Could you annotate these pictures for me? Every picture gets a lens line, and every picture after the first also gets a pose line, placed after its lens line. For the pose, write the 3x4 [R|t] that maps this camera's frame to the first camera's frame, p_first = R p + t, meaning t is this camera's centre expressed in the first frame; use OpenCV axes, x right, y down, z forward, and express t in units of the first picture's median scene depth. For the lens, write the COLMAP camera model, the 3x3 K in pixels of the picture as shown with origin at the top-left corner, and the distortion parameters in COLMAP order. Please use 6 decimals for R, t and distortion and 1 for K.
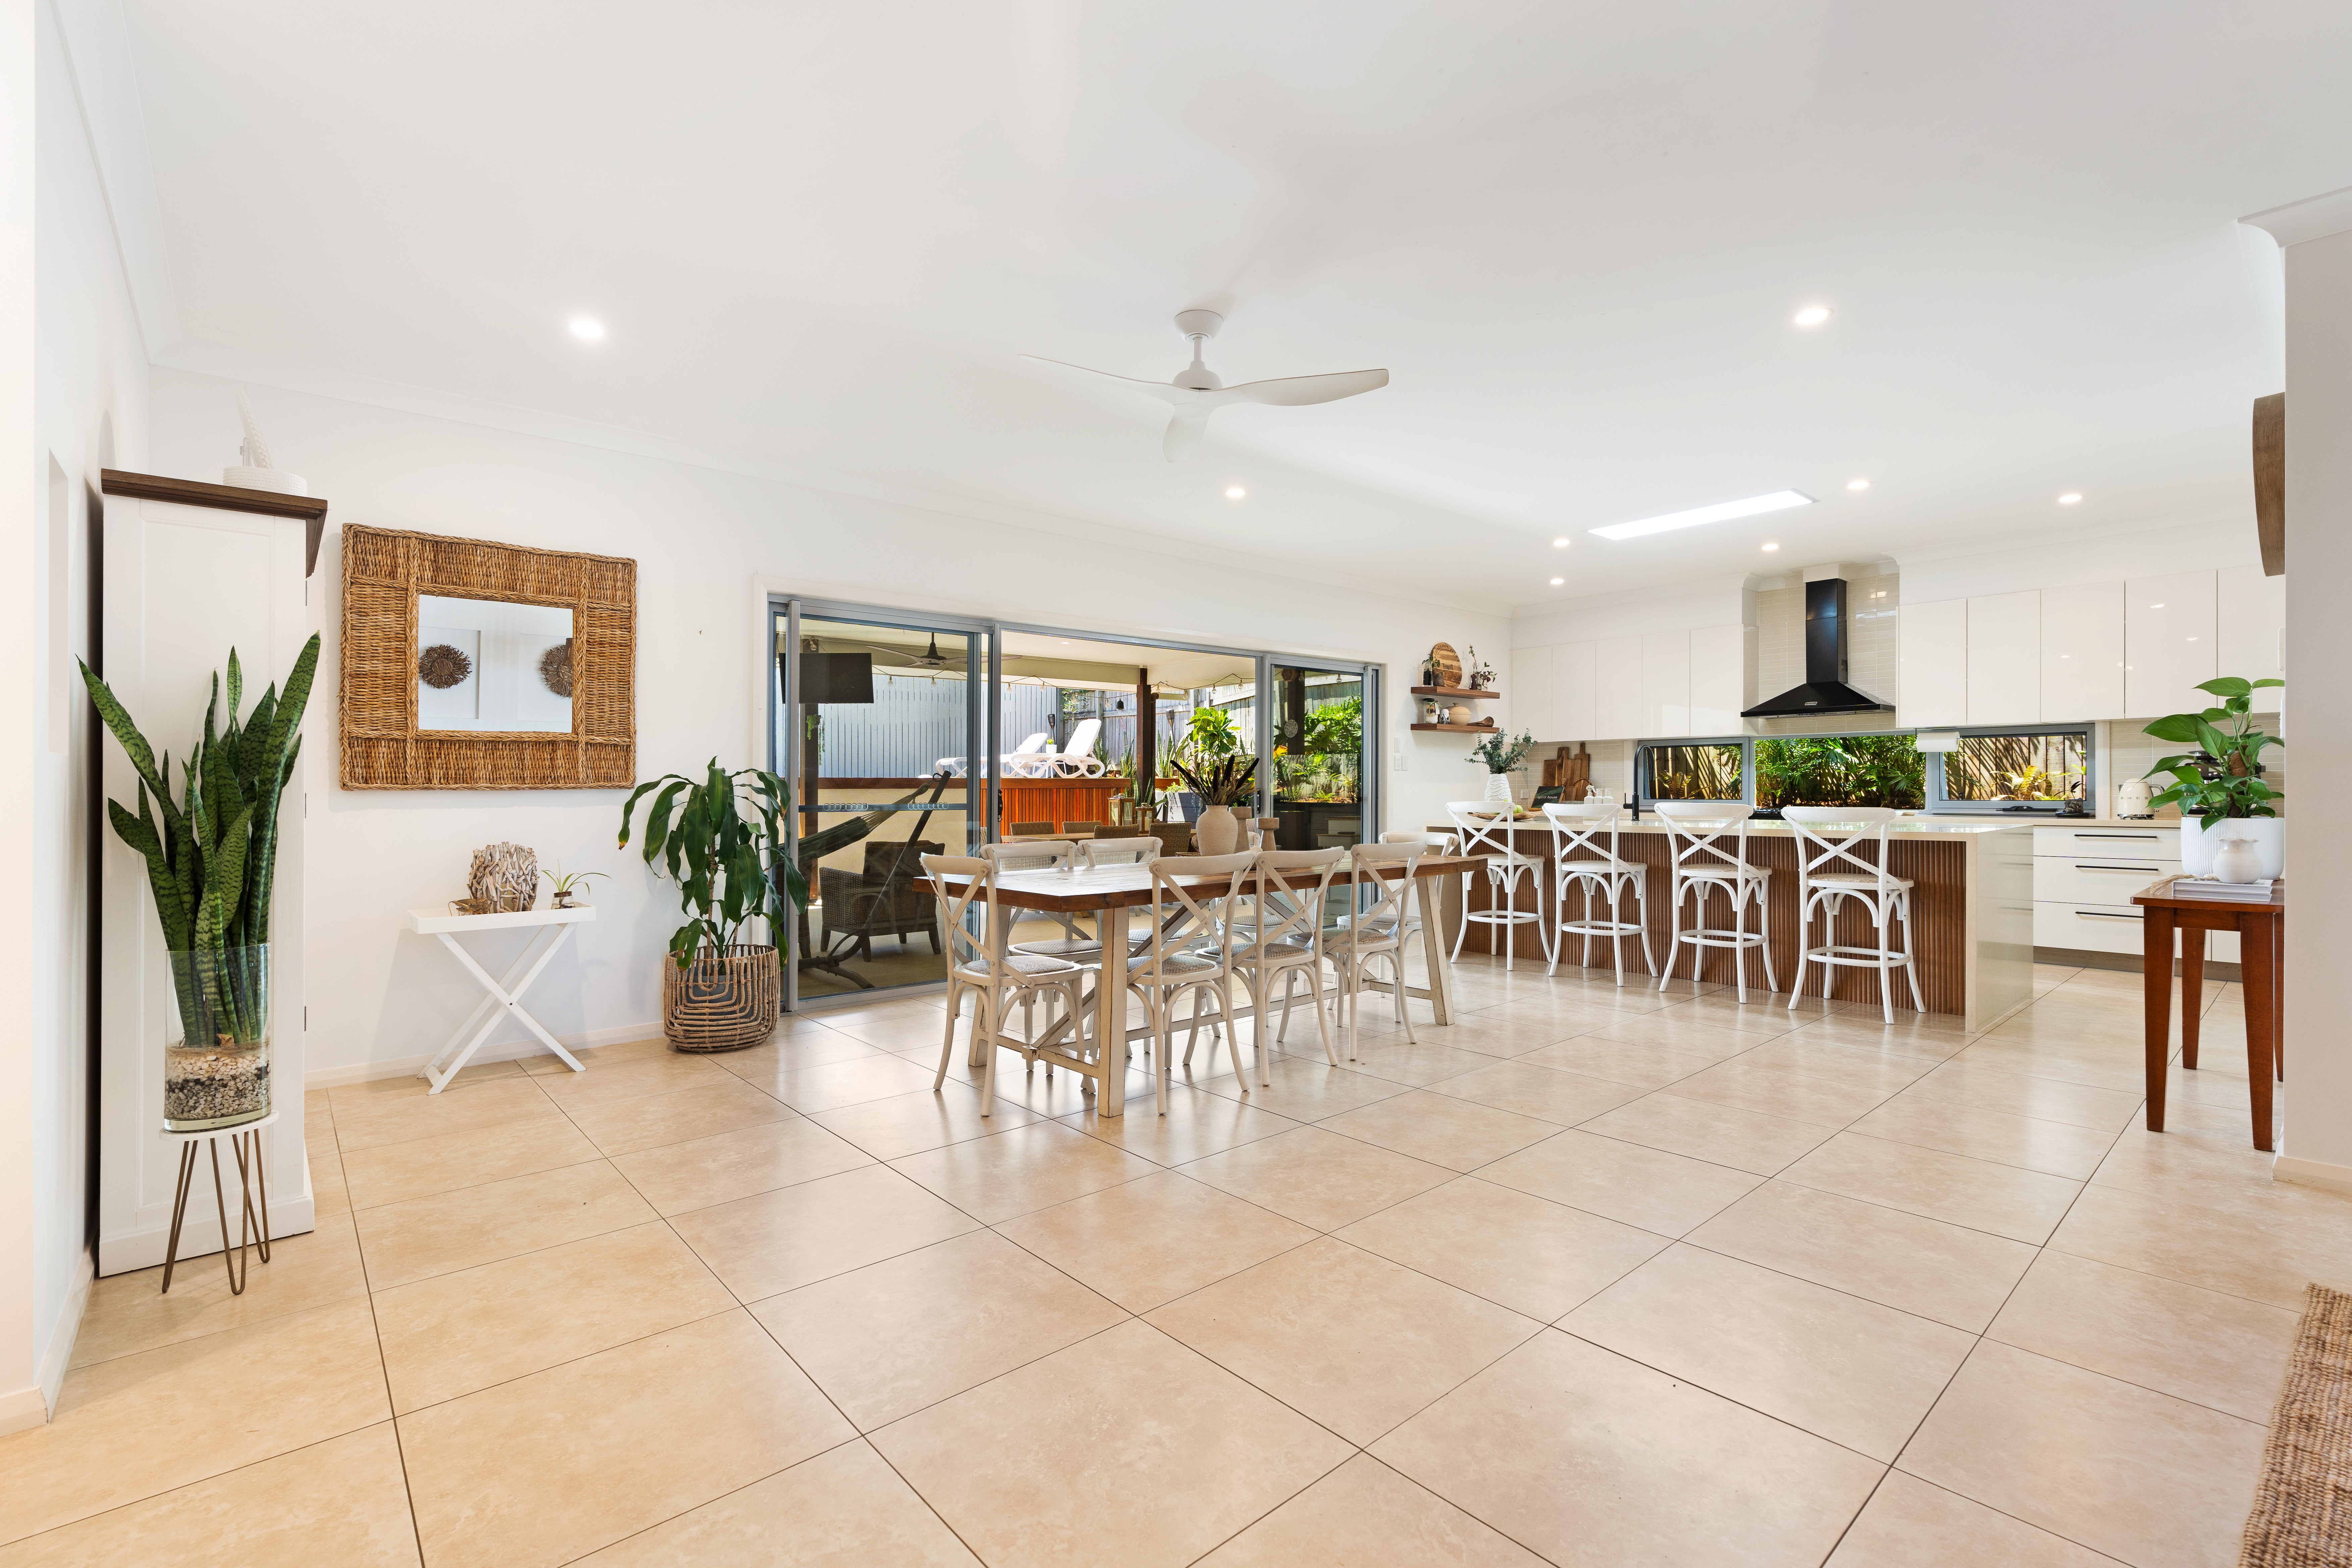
lens RADIAL K [[1065.9, 0, 1186.2], [0, 1065.9, 780.6], [0, 0, 1]] dist [-0.005095, 0.002017]
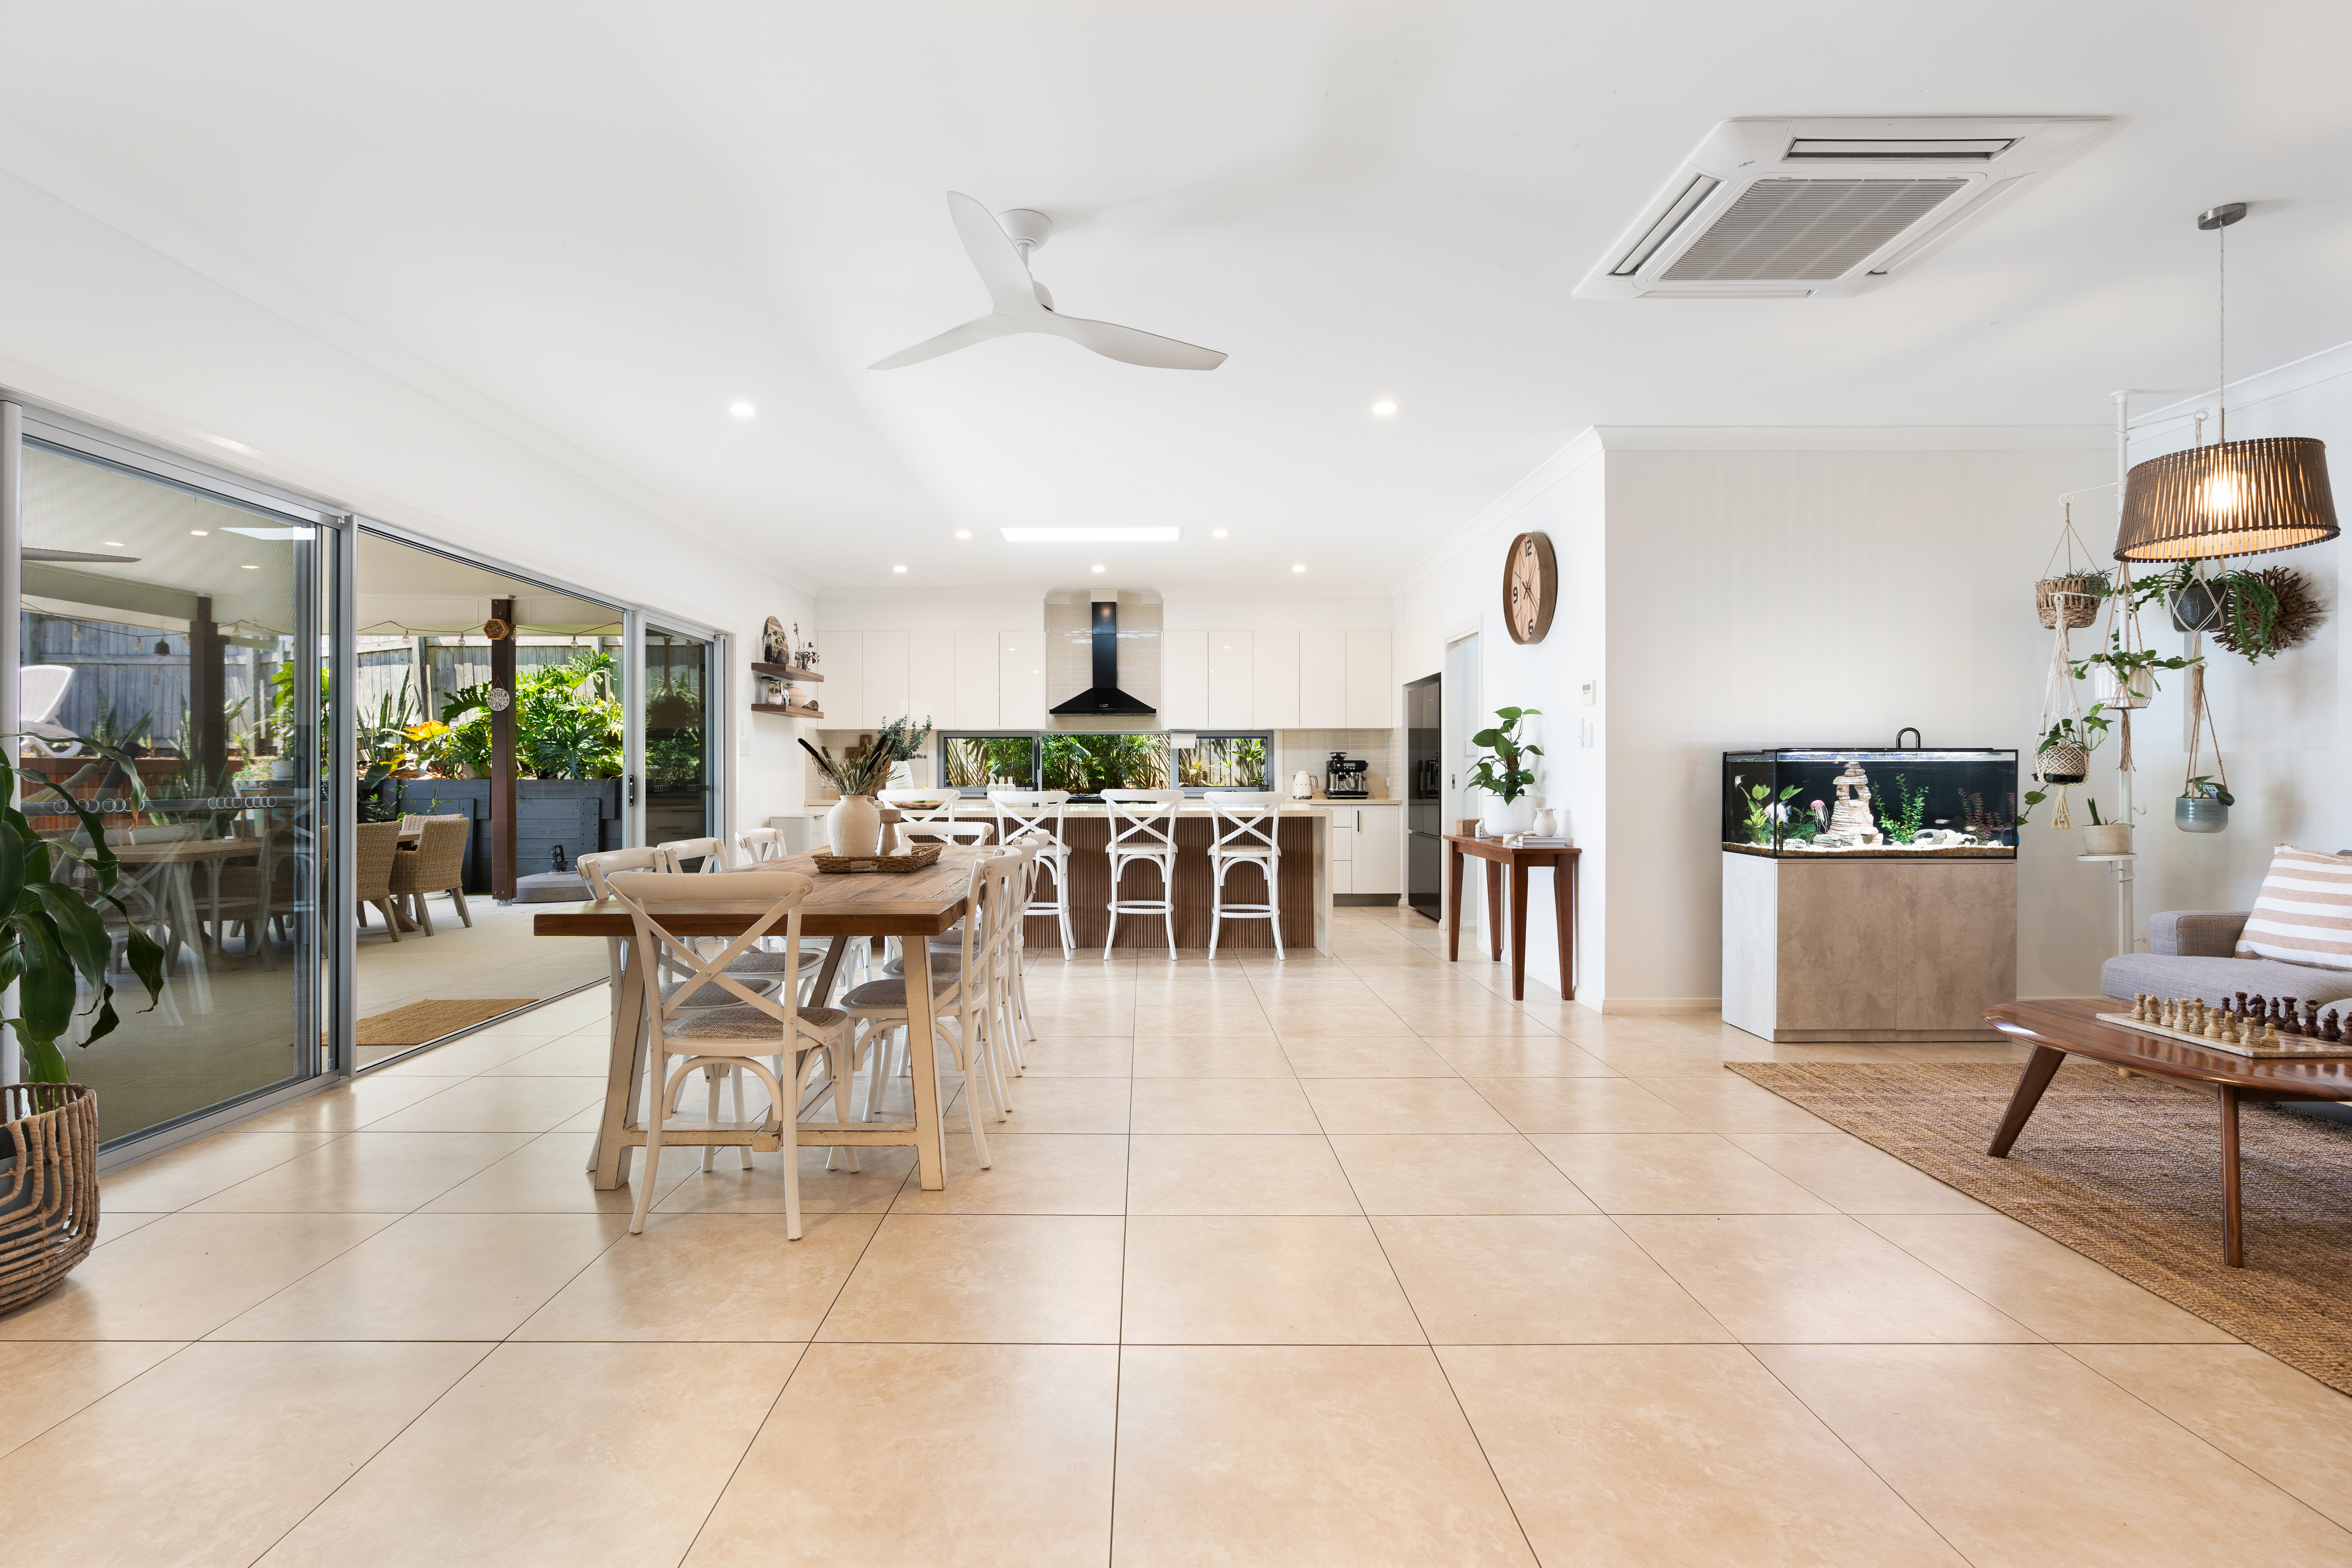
lens RADIAL K [[1065.9, 0, 1144.7], [0, 1065.9, 783.2], [0, 0, 1]] dist [-0.005095, 0.002017]
pose [[0.663112, -0.001958, 0.748518, -0.309738], [-0.008388, 0.999914, 0.010047, 0.002546], [-0.748474, -0.012941, 0.663038, 0.197878]]
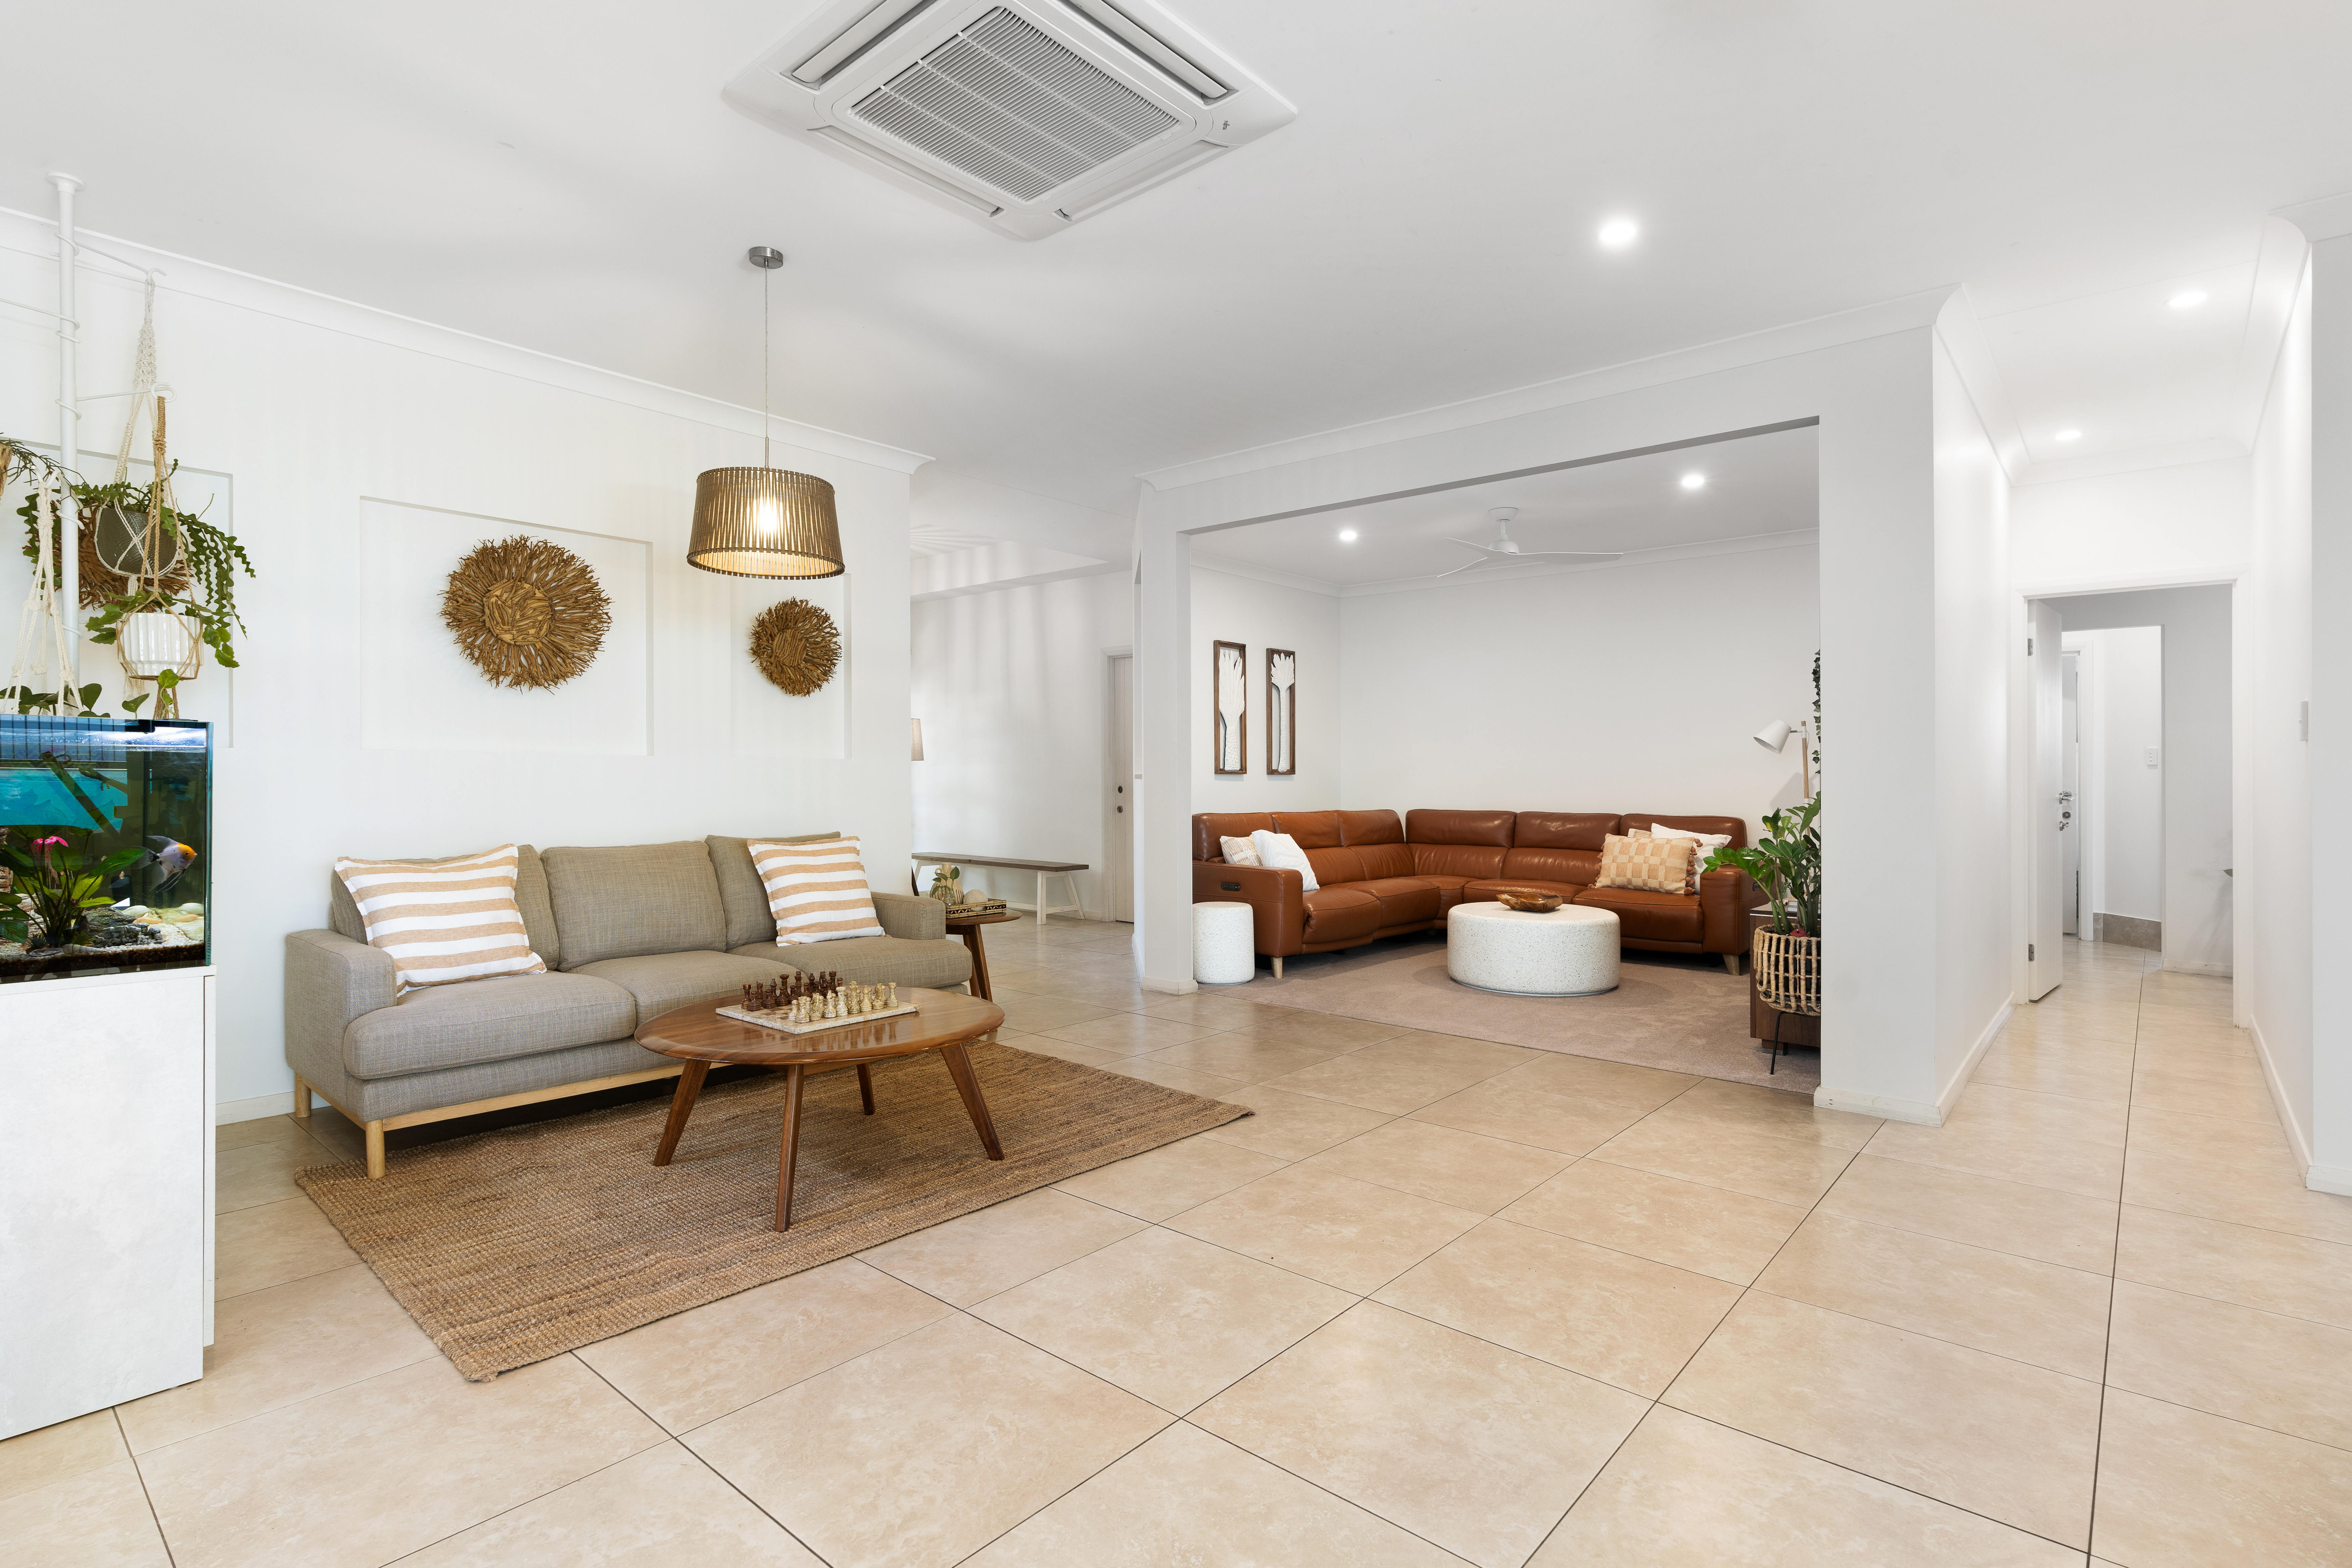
lens RADIAL K [[1126.7, 0, 1173.9], [0, 1126.7, 780.9], [0, 0, 1]] dist [0.005176, 0.001353]
pose [[-0.991768, 0.001208, -0.128044, 0.223292], [0.002041, 0.999978, -0.006374, 0.004171], [0.128034, -0.006583, -0.991748, 0.694447]]
